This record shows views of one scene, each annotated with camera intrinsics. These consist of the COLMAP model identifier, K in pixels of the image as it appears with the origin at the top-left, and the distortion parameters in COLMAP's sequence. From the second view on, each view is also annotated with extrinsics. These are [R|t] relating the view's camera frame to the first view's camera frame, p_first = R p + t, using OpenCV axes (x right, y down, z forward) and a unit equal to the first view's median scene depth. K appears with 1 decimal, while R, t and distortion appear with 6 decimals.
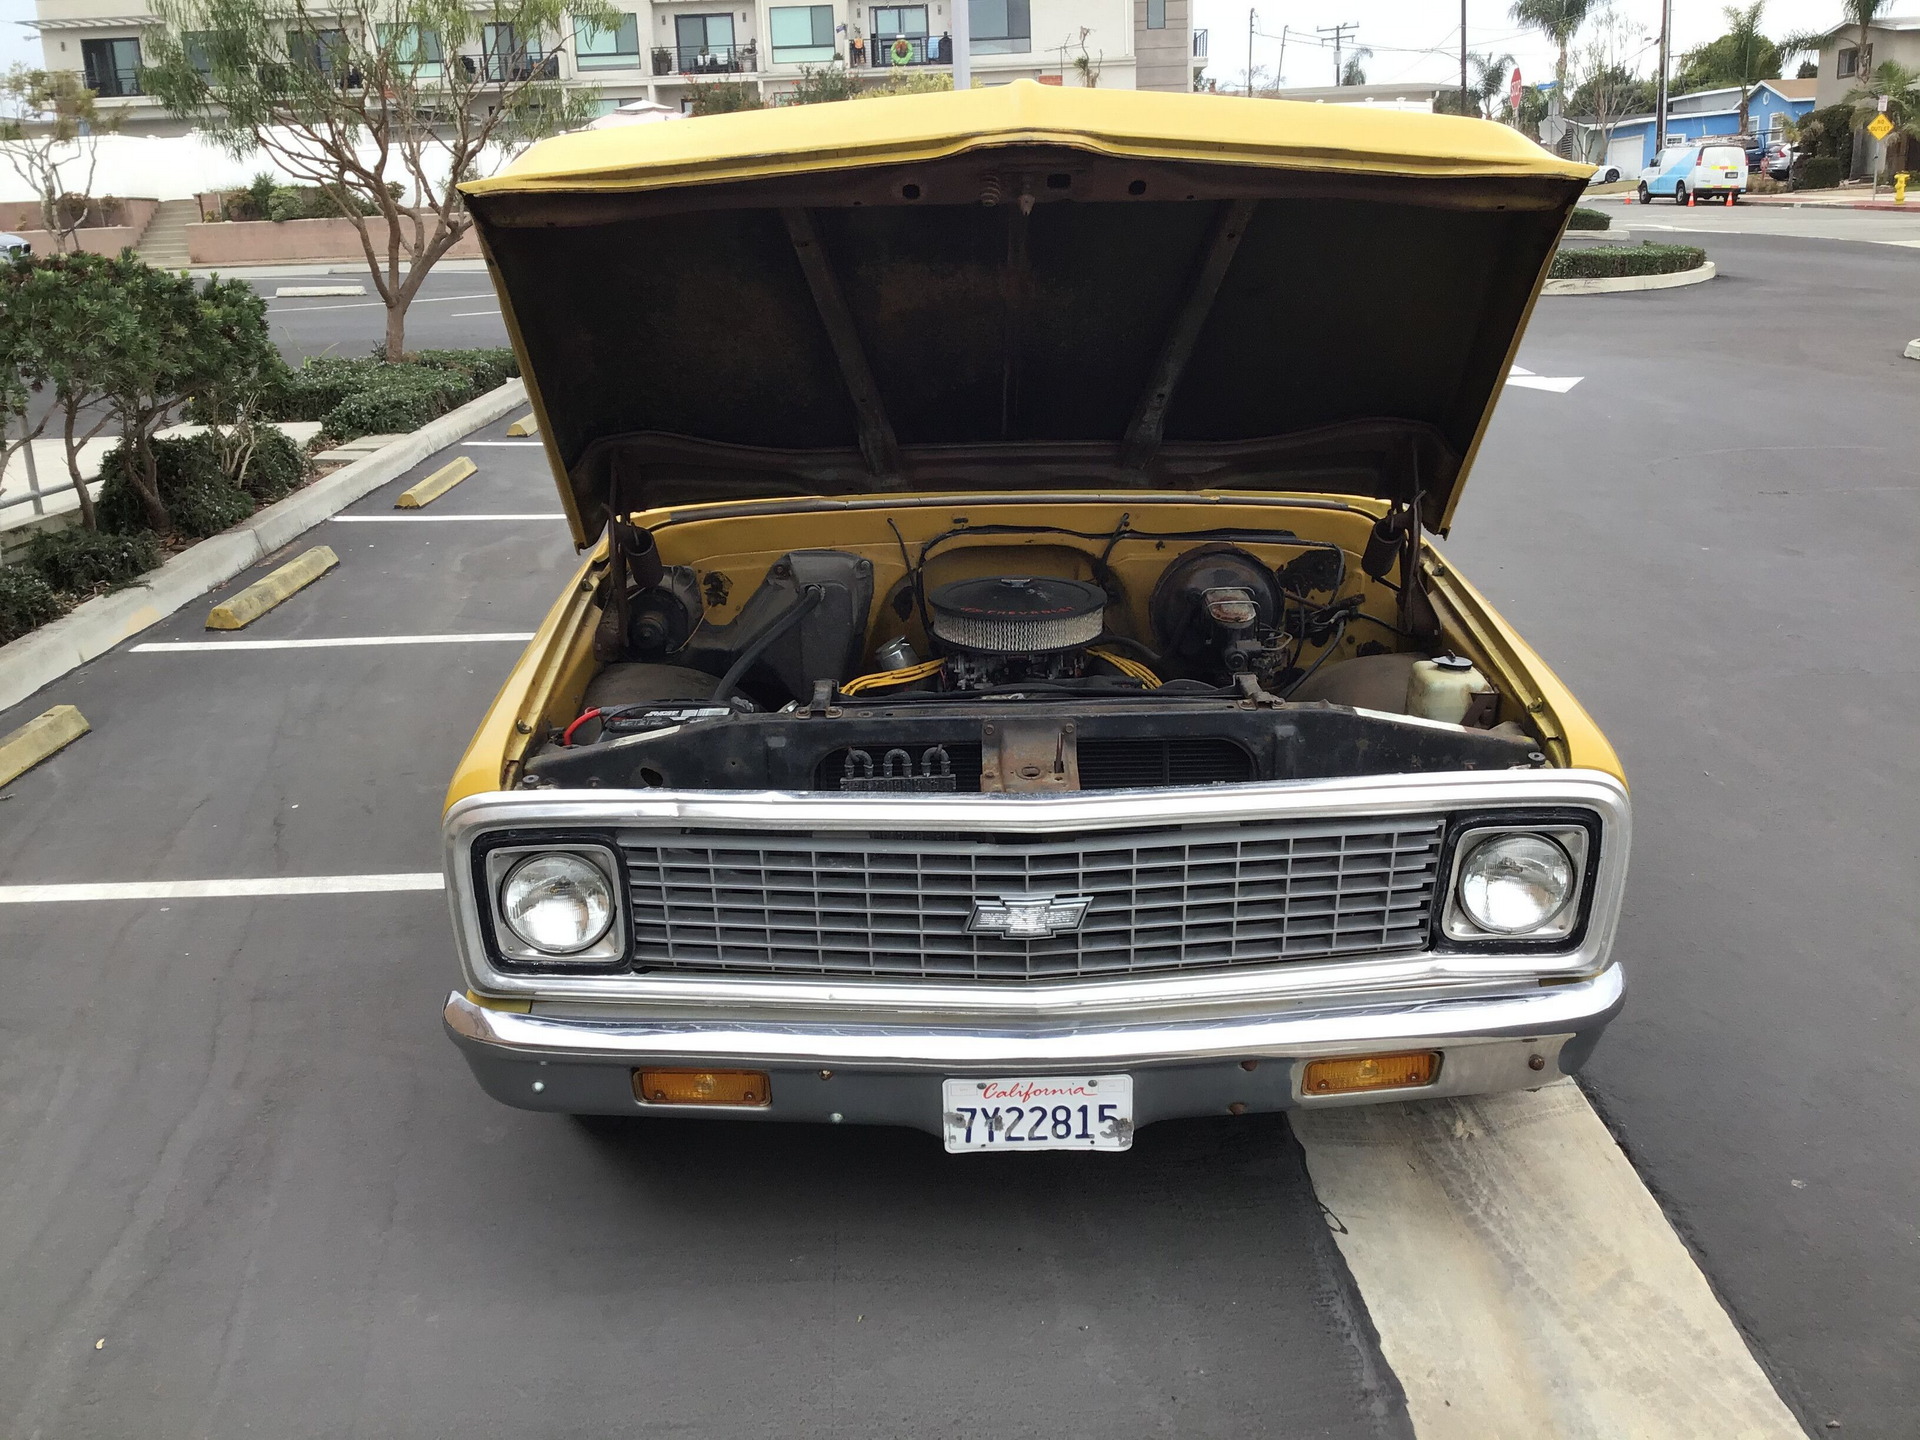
lens RADIAL K [[1754.1, 0, 960.0], [0, 1754.1, 720.0], [0, 0, 1]] dist [0.100187, -0.185917]
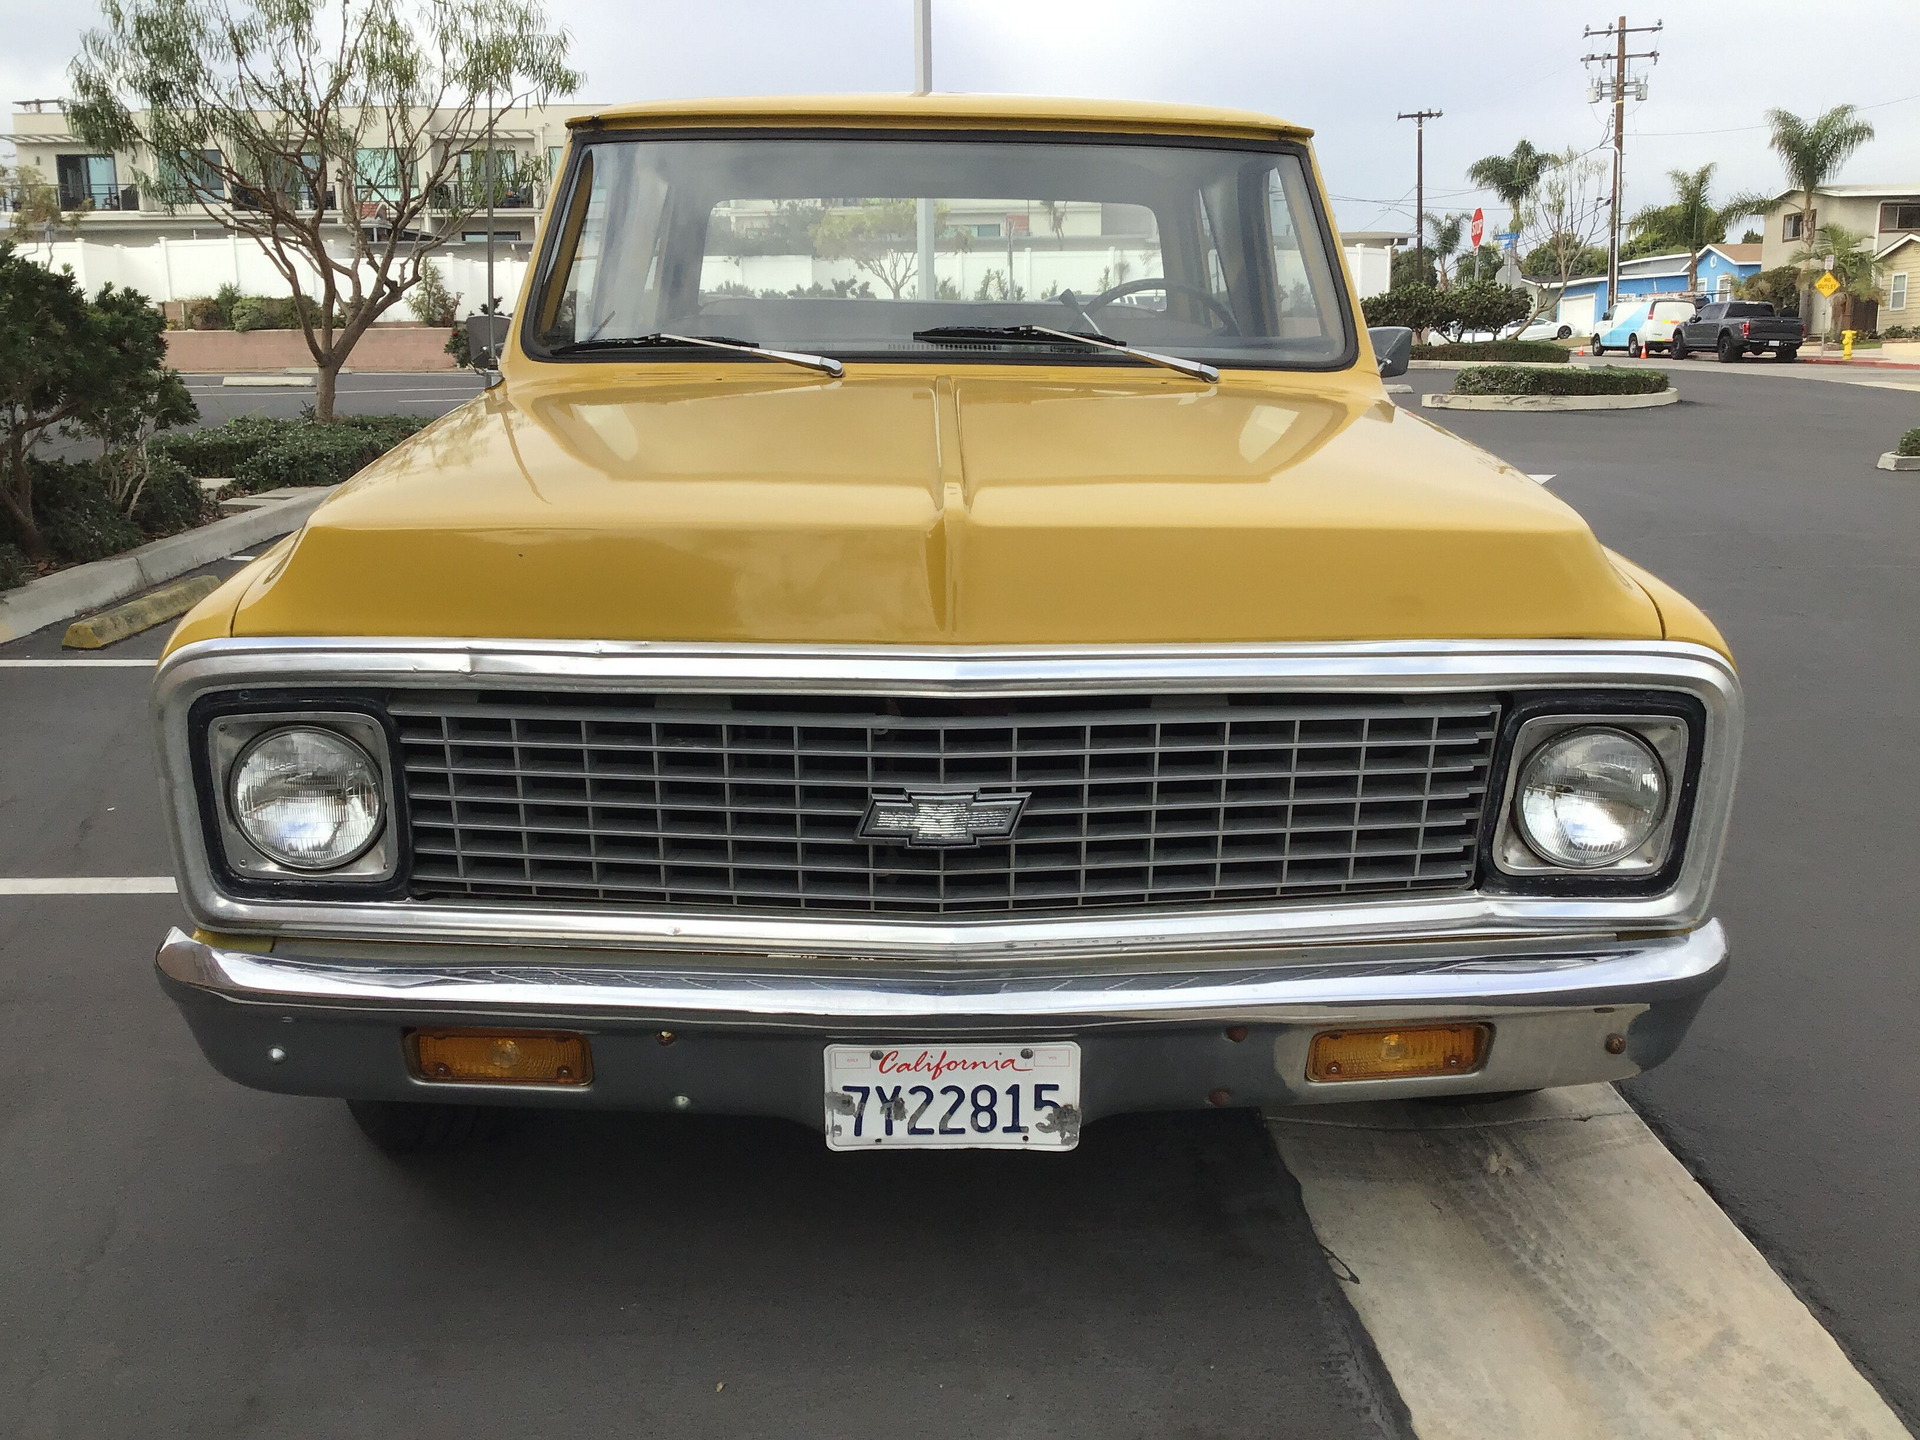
lens RADIAL K [[1741.3, 0, 963.3], [0, 1741.3, 728.4], [0, 0, 1]] dist [0.082542, -0.136783]
pose [[0.999495, 0.021399, 0.023494, 0.027339], [-0.019490, 0.996711, -0.078655, 0.123198], [-0.025100, 0.078158, 0.996625, 0.249017]]
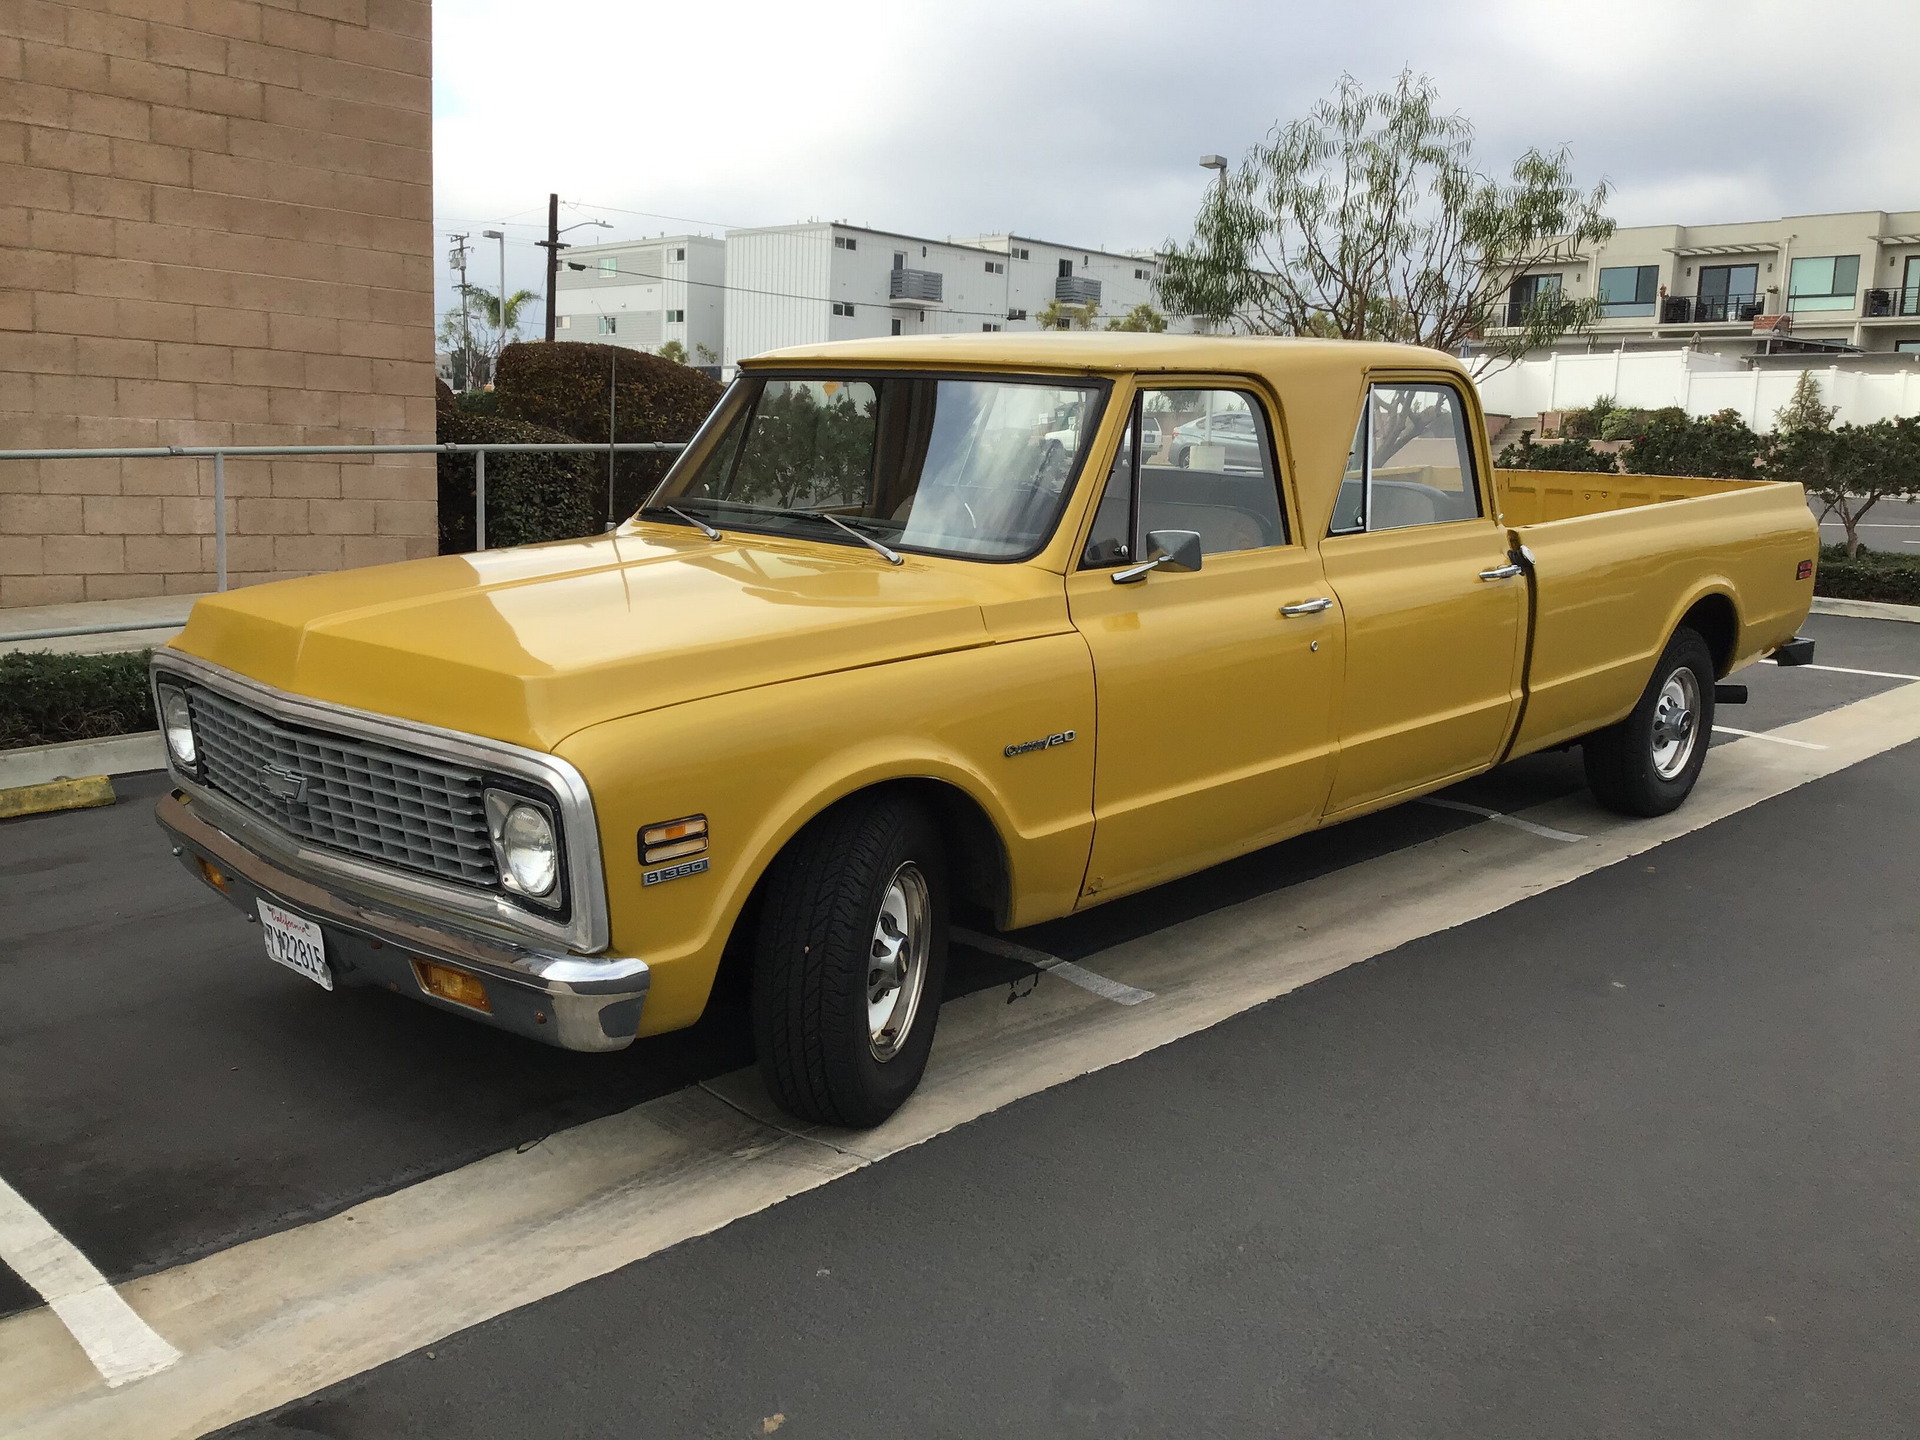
lens RADIAL K [[1754.1, 0, 960.0], [0, 1754.1, 720.0], [0, 0, 1]] dist [0.100187, -0.185917]
pose [[0.710874, 0.167065, -0.683190, 1.258441], [-0.253368, 0.966988, -0.027171, -0.029913], [0.656097, 0.192414, 0.729735, 0.307581]]
